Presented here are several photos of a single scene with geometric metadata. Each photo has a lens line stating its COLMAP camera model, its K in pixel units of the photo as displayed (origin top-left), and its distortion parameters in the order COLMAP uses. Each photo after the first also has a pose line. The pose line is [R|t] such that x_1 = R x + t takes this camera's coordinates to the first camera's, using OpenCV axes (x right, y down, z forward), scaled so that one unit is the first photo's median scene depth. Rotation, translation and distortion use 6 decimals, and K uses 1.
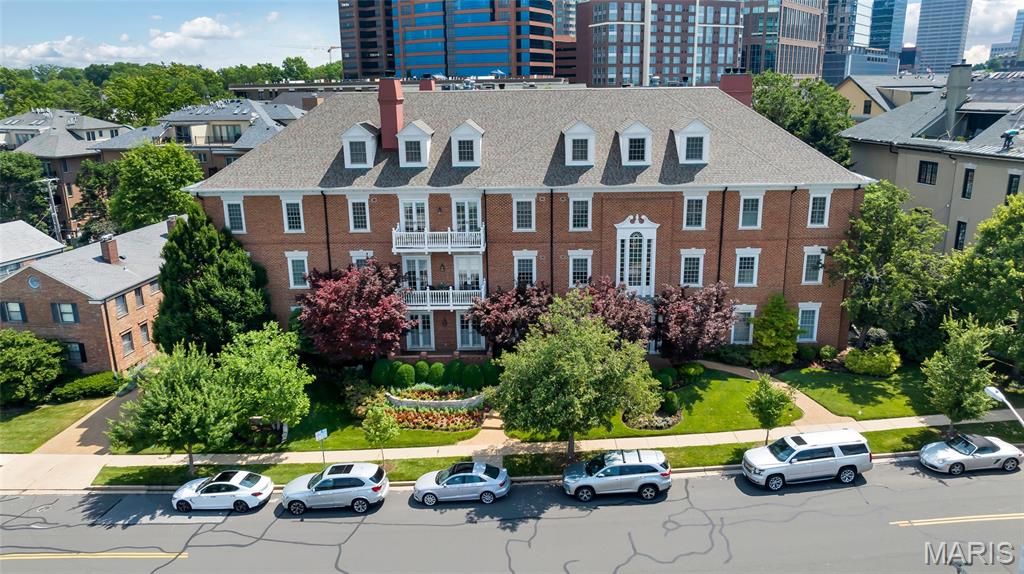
lens RADIAL K [[728.1, 0, 513.3], [0, 728.1, 288.3], [0, 0, 1]] dist [-0.049239, 0.061225]
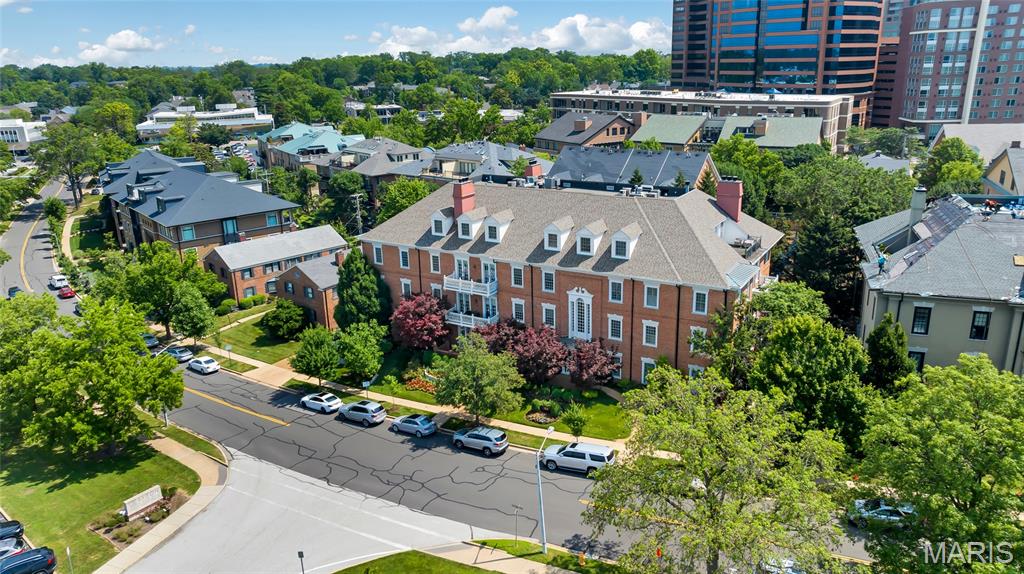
lens RADIAL K [[728.1, 0, 513.3], [0, 728.1, 288.3], [0, 0, 1]] dist [-0.049239, 0.061225]
pose [[0.869715, 0.142554, -0.472518, 0.759783], [-0.122810, 0.989774, 0.072563, -0.189989], [0.478031, -0.005079, 0.878329, -0.402895]]
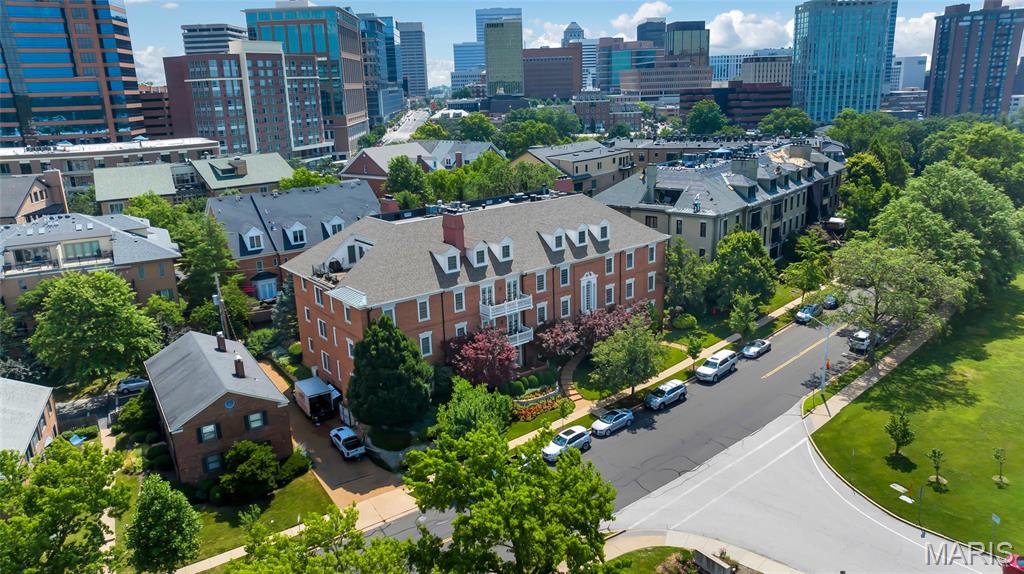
lens RADIAL K [[728.1, 0, 513.3], [0, 728.1, 288.3], [0, 0, 1]] dist [-0.049239, 0.061225]
pose [[0.771795, -0.183762, 0.608739, -1.100406], [0.193342, 0.979823, 0.050651, -0.188569], [-0.605765, 0.078603, 0.791752, -0.345395]]
